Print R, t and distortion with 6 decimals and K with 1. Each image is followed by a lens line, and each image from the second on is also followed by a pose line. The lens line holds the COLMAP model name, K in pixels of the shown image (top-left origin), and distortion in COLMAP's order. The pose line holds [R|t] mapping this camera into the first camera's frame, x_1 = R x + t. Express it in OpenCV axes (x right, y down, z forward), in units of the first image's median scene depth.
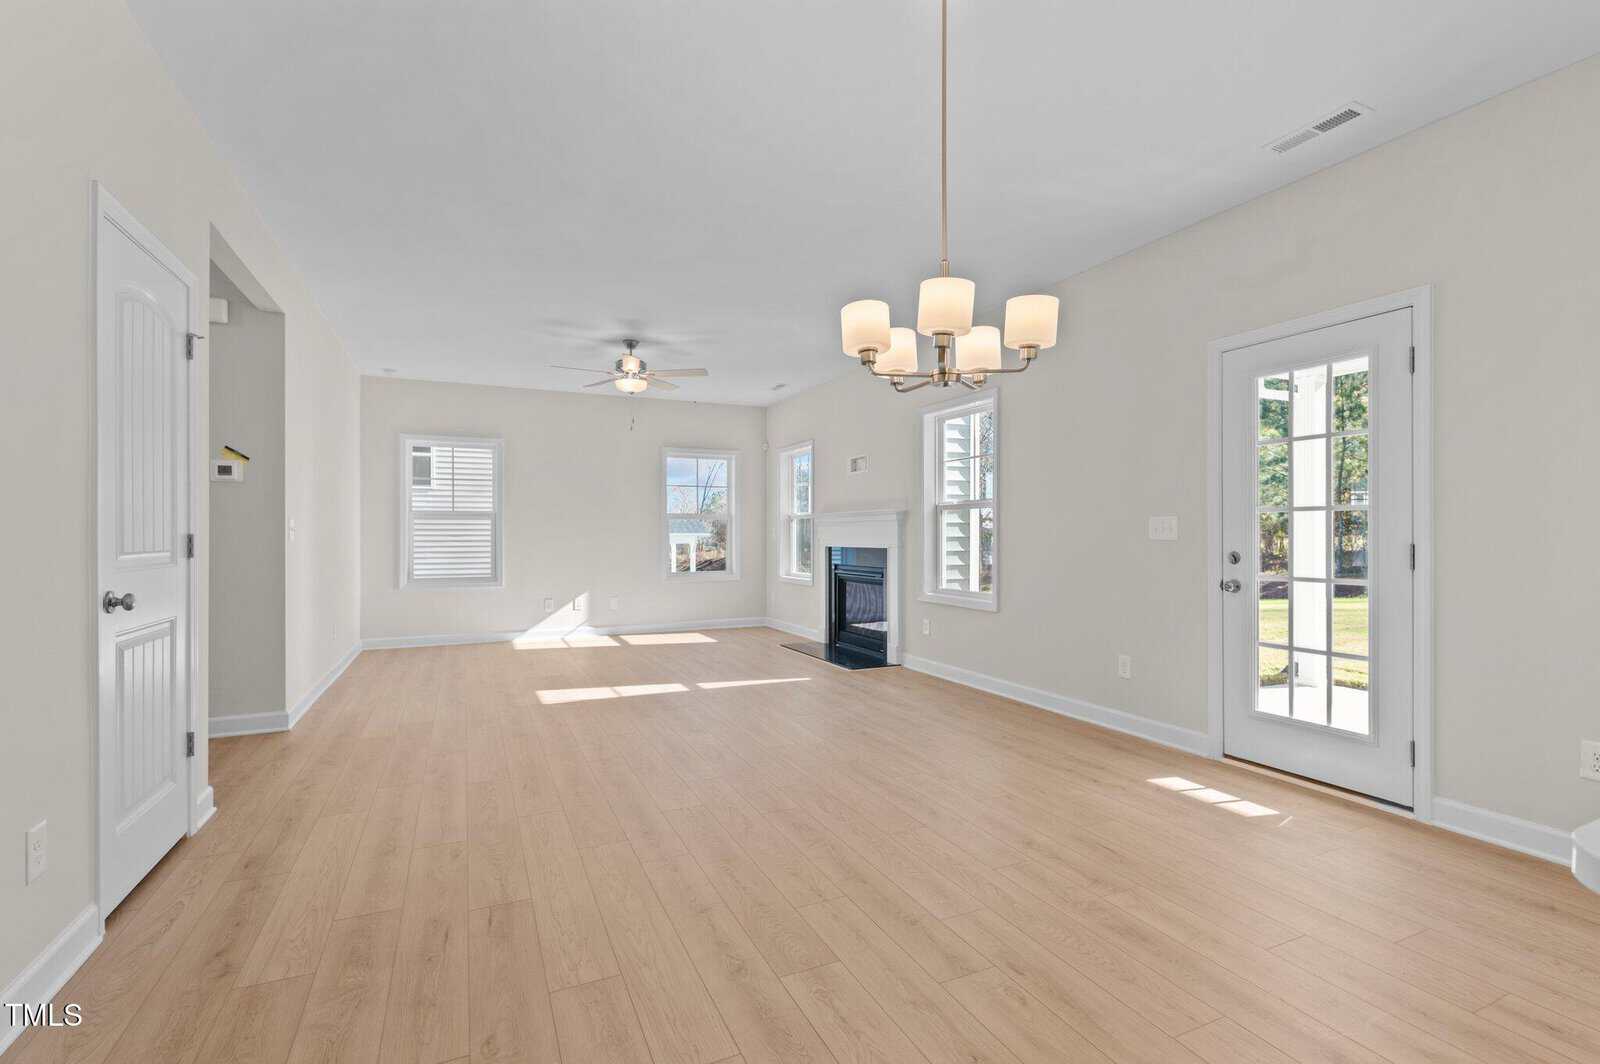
lens RADIAL K [[741.5, 0, 795.1], [0, 741.5, 527.5], [0, 0, 1]] dist [0.021200, -0.013089]
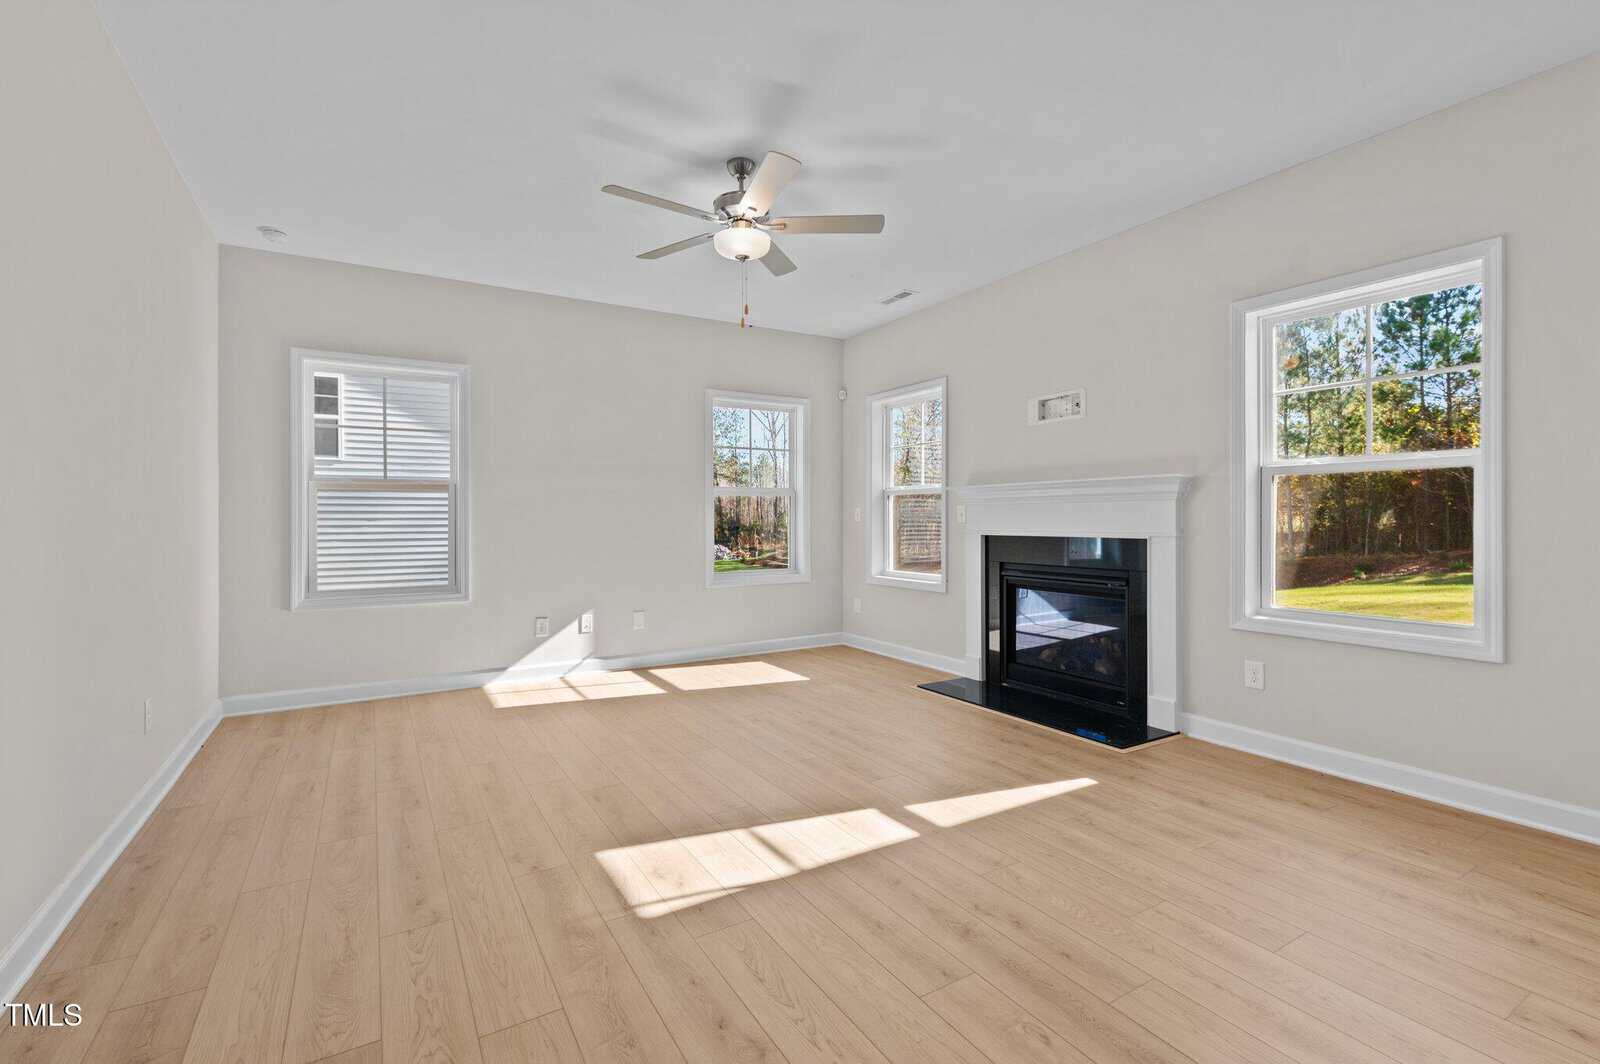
lens RADIAL K [[721.5, 0, 800.5], [0, 721.5, 511.3], [0, 0, 1]] dist [0.007285, -0.000072]
pose [[0.993105, 0.000332, 0.117227, -0.189115], [-0.000354, 1.000000, 0.000170, 0.004257], [-0.117227, -0.000211, 0.993105, 0.367157]]
